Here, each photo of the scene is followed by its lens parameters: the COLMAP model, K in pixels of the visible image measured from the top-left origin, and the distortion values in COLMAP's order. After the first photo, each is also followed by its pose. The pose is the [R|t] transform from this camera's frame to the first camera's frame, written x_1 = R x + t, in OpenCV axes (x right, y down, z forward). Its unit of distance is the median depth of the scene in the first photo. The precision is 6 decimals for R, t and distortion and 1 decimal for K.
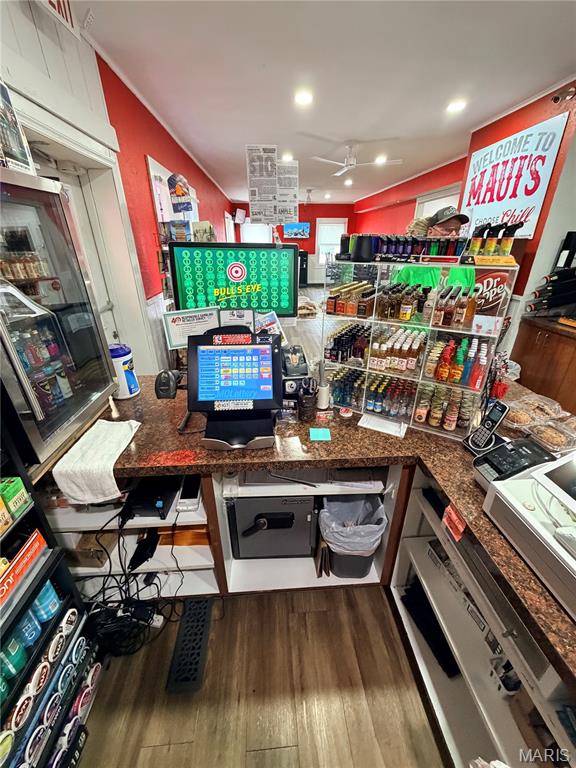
lens RADIAL K [[306.4, 0, 289.9], [0, 306.4, 384.1], [0, 0, 1]] dist [0.000468, 0.000332]
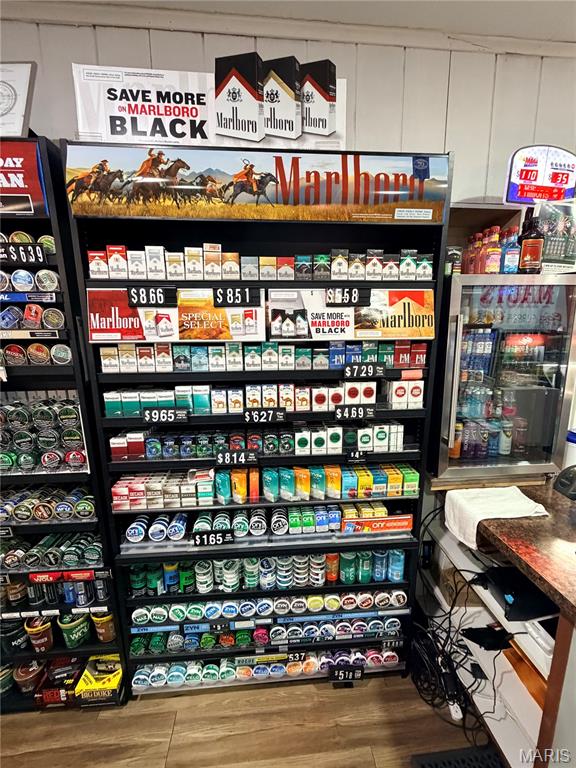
lens RADIAL K [[306.4, 0, 288.6], [0, 306.4, 384.3], [0, 0, 1]] dist [0.000468, 0.000332]
pose [[0.000961, 0.184322, -0.982865, 0.314820], [-0.417151, 0.893339, 0.167125, -0.041875], [0.908836, 0.409843, 0.077749, 0.093521]]
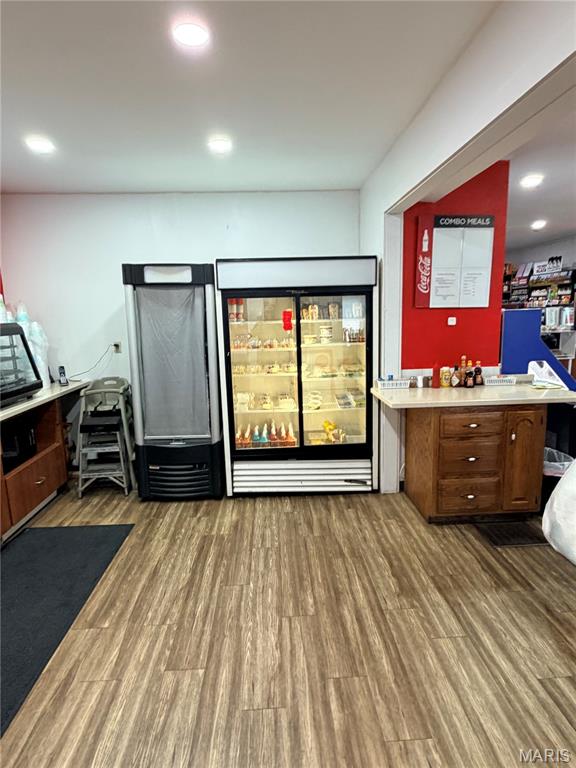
lens RADIAL K [[432.8, 0, 288.1], [0, 432.8, 382.5], [0, 0, 1]] dist [-0.001616, 0.000803]
pose [[-0.999251, 0.021489, 0.032185, 2.999967], [0.035918, 0.824592, 0.564586, -2.709432], [-0.014407, 0.565319, -0.824746, 5.814479]]
